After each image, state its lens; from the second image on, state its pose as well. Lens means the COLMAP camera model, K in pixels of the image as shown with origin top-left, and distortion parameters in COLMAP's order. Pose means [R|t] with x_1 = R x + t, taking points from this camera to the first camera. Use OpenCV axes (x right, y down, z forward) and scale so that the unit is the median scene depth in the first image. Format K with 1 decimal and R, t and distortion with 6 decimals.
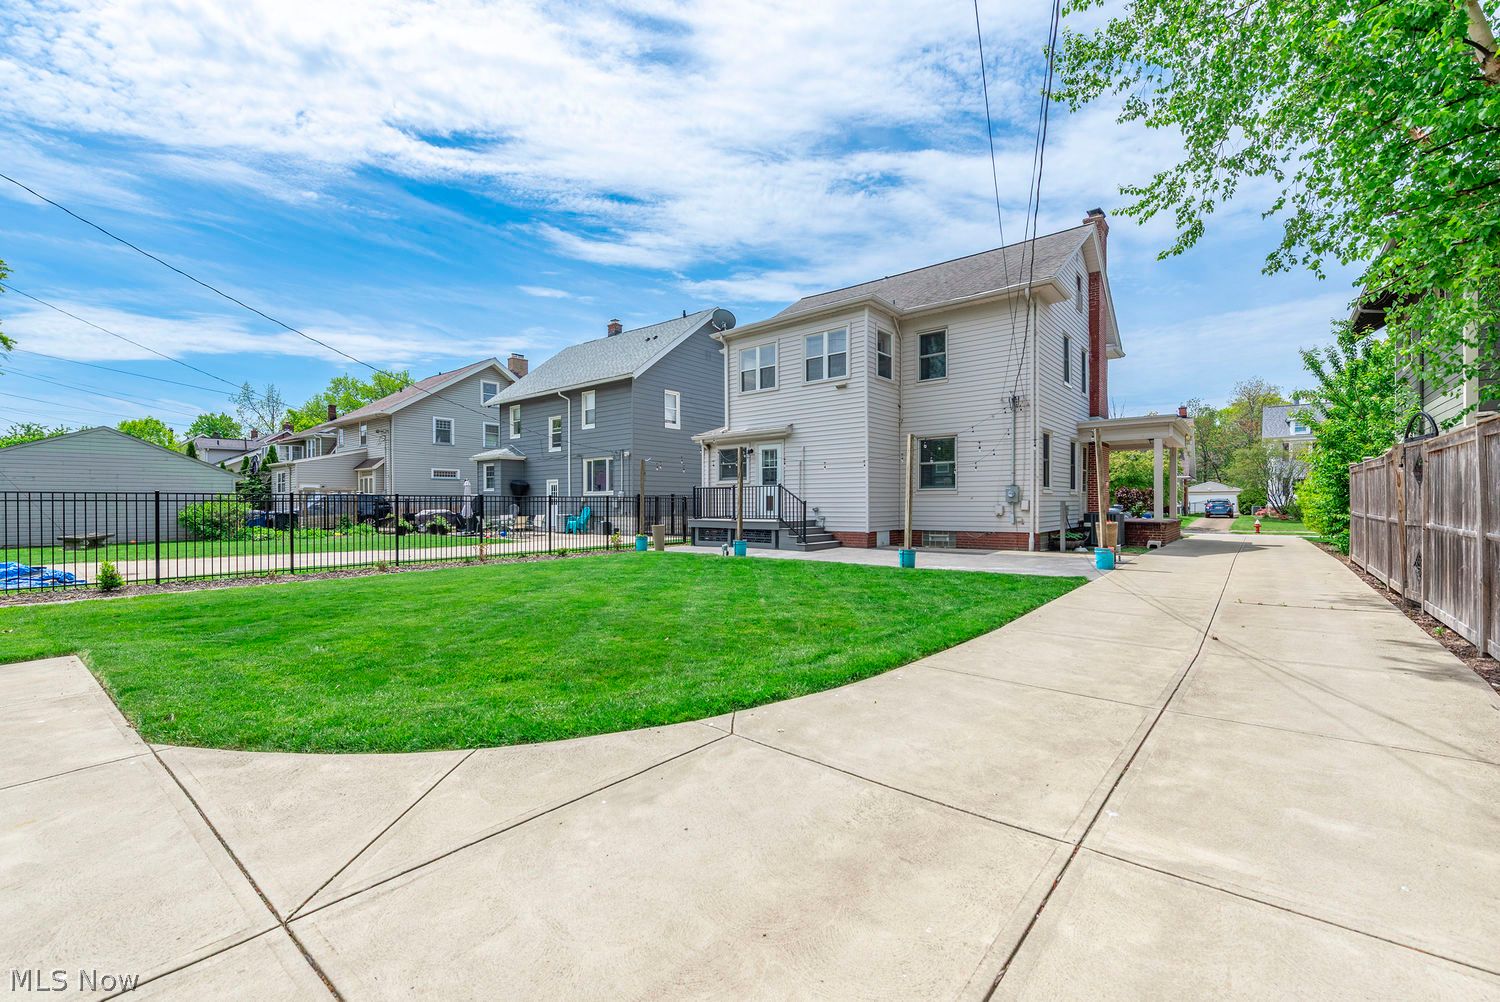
lens RADIAL K [[621.2, 0, 740.7], [0, 621.2, 505.5], [0, 0, 1]] dist [0.011378, -0.000435]
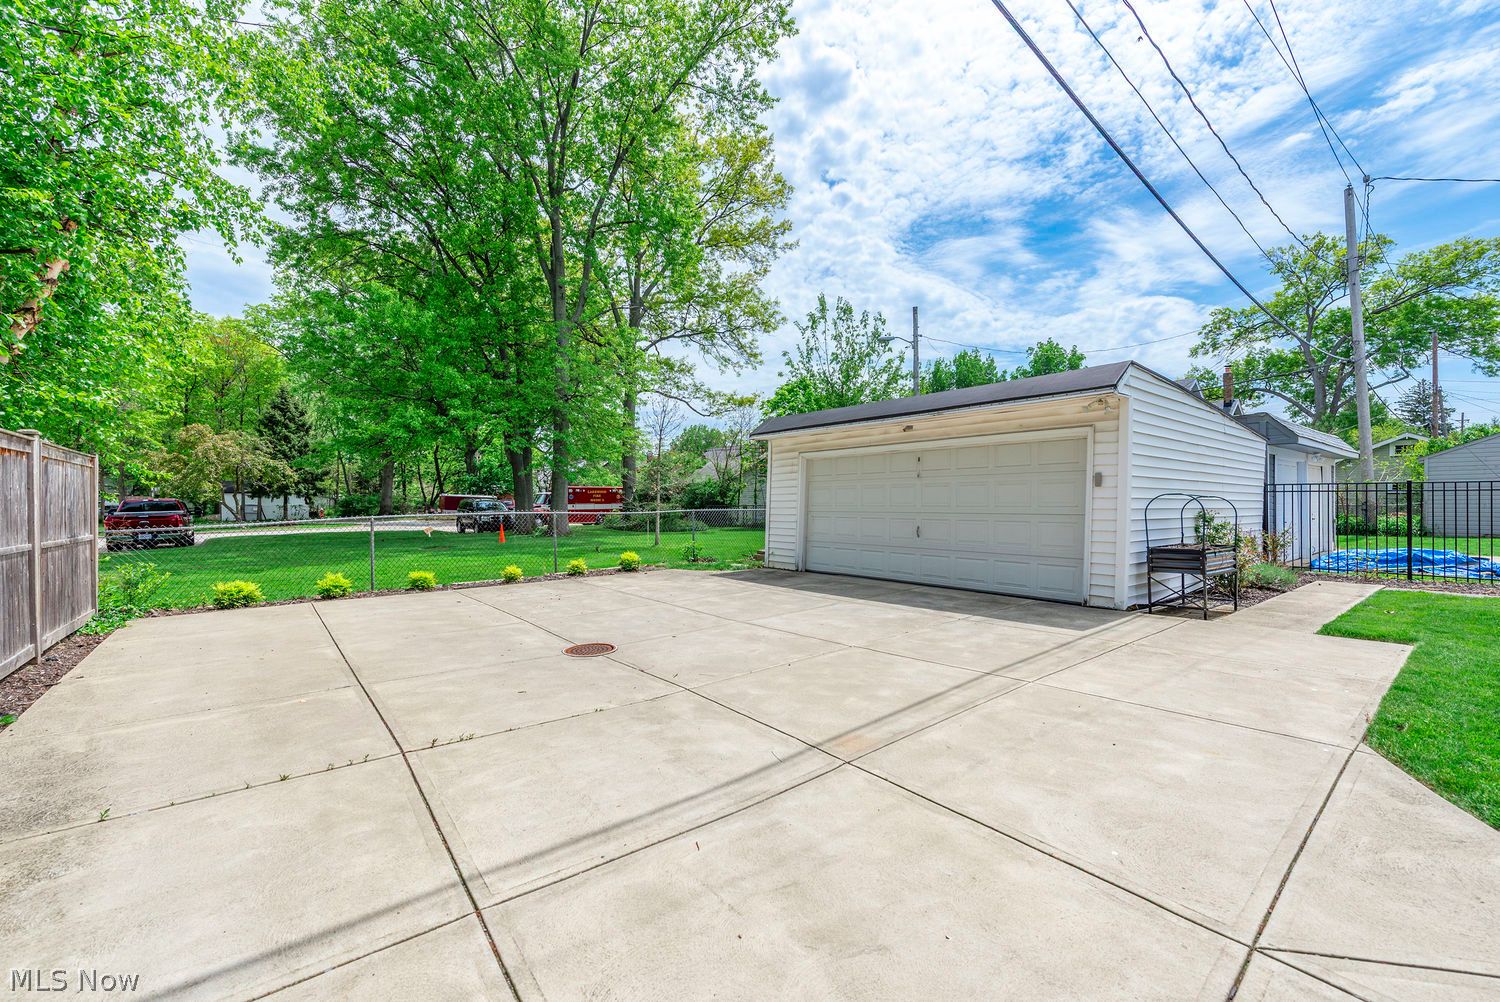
lens RADIAL K [[612.4, 0, 751.1], [0, 612.4, 506.4], [0, 0, 1]] dist [0.009322, -0.000165]
pose [[-0.195938, 0.014562, -0.980508, 0.039263], [0.005748, 0.999890, 0.013701, -0.001305], [0.980599, -0.002951, -0.196000, 0.055450]]
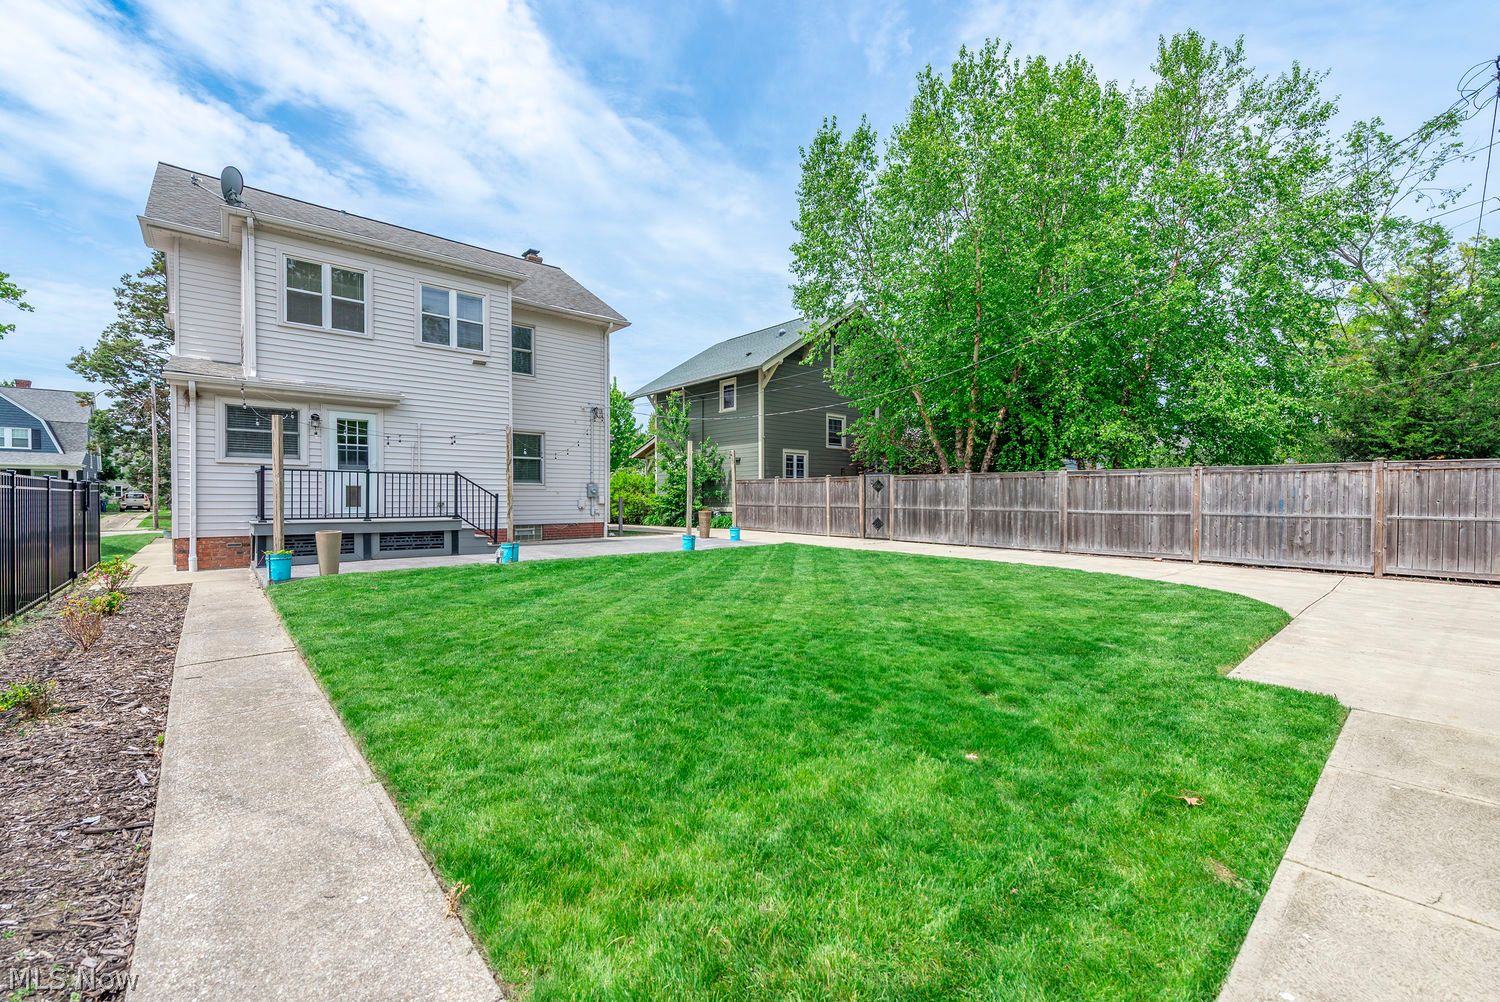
lens RADIAL K [[612.8, 0, 745.7], [0, 612.8, 508.9], [0, 0, 1]] dist [0.018229, -0.005705]
pose [[0.159253, -0.011892, 0.987166, -0.604686], [-0.000036, 0.999927, 0.012052, 0.002516], [-0.987238, -0.001955, 0.159241, 0.475884]]
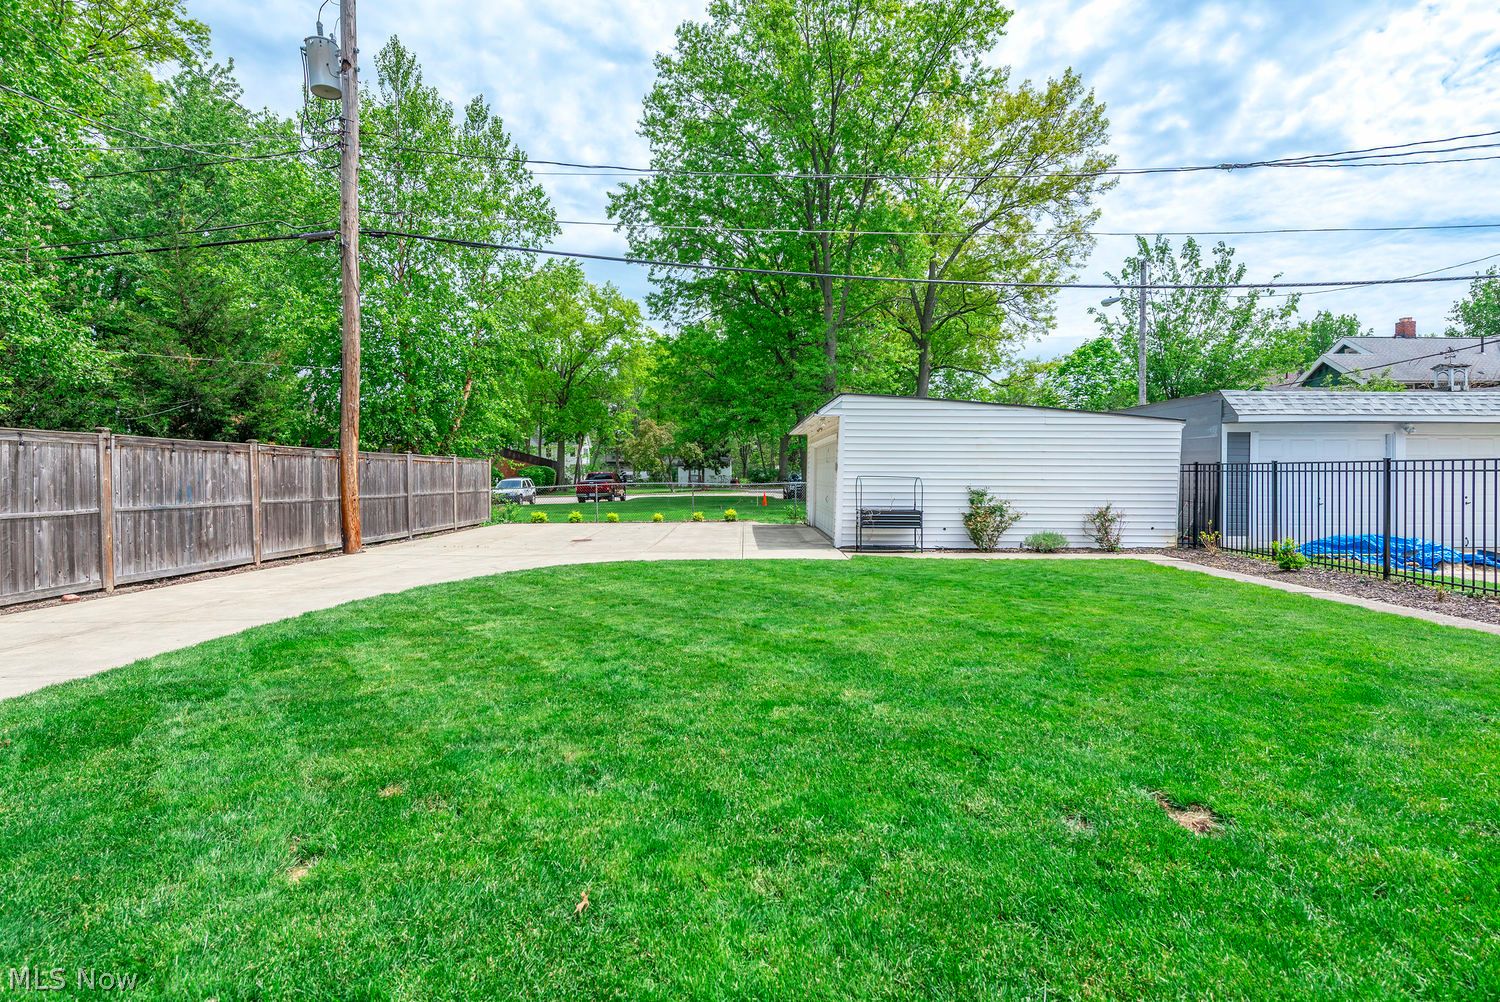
lens RADIAL K [[686.4, 0, 748.3], [0, 686.4, 479.2], [0, 0, 1]] dist [0.011745, -0.000456]
pose [[-0.767964, 0.012543, -0.640370, 0.130195], [0.006052, 0.999906, 0.012328, -0.008453], [0.640465, 0.005592, -0.767967, 0.733302]]
